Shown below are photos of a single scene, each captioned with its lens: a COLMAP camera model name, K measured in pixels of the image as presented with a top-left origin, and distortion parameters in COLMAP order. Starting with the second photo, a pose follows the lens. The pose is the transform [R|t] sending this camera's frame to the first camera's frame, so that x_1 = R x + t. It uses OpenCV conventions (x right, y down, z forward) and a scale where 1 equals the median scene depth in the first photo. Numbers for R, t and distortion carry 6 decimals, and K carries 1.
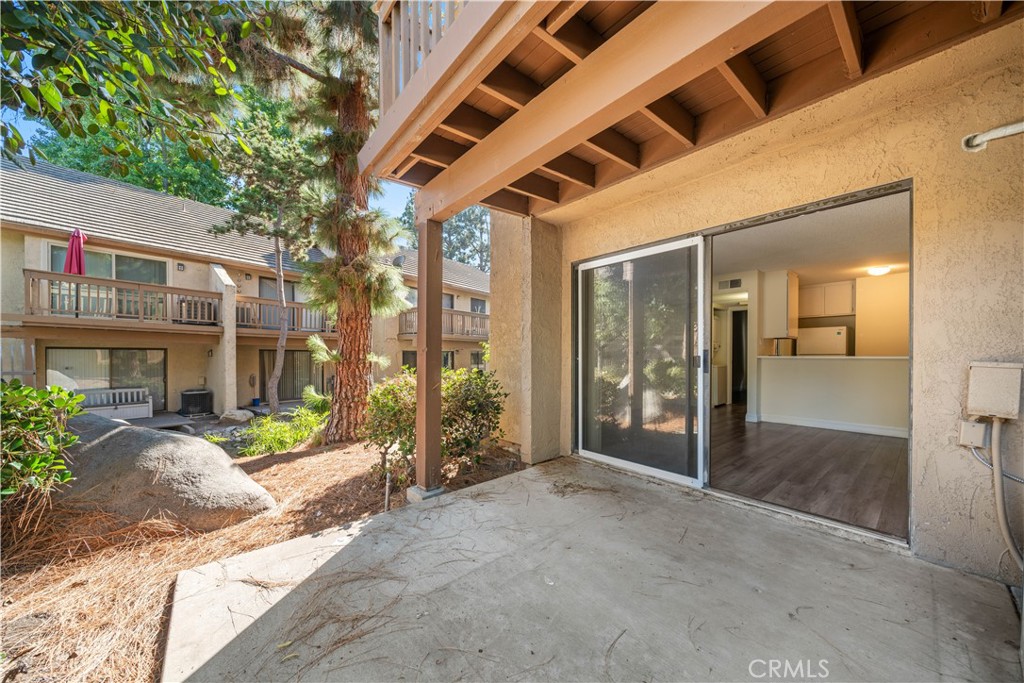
lens RADIAL K [[369.9, 0, 511.1], [0, 369.9, 356.6], [0, 0, 1]] dist [0.000857, -0.000061]
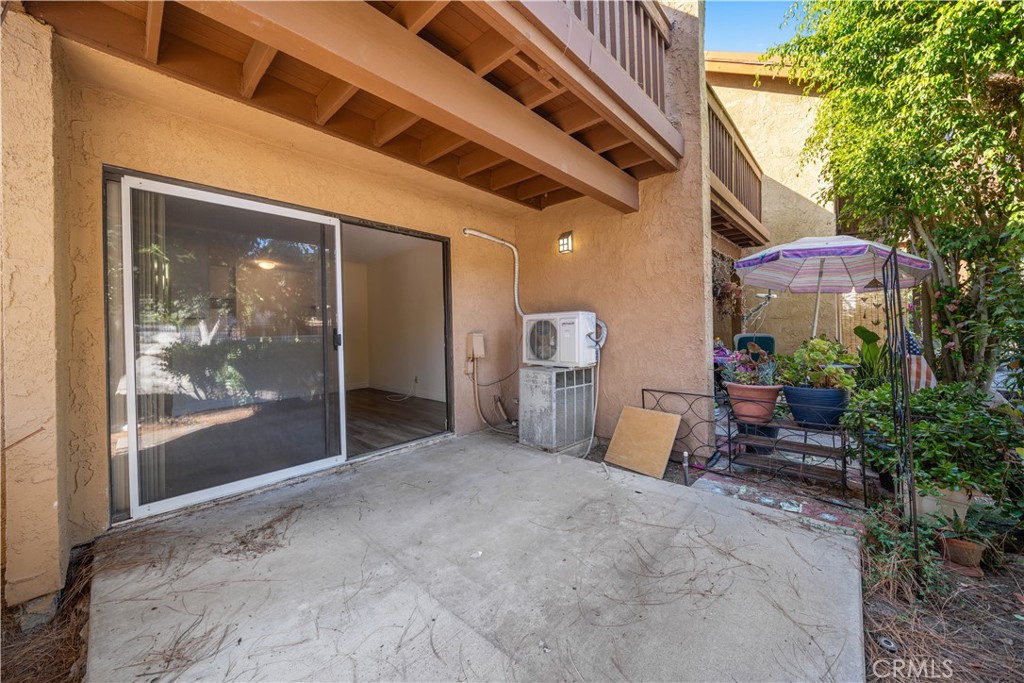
lens RADIAL K [[369.9, 0, 514.6], [0, 369.9, 332.5], [0, 0, 1]] dist [0.000857, -0.000061]
pose [[-0.143311, 0.003837, 0.989670, -0.591533], [0.036148, 0.999346, 0.001360, 0.009970], [-0.989017, 0.035969, -0.143356, 0.675890]]
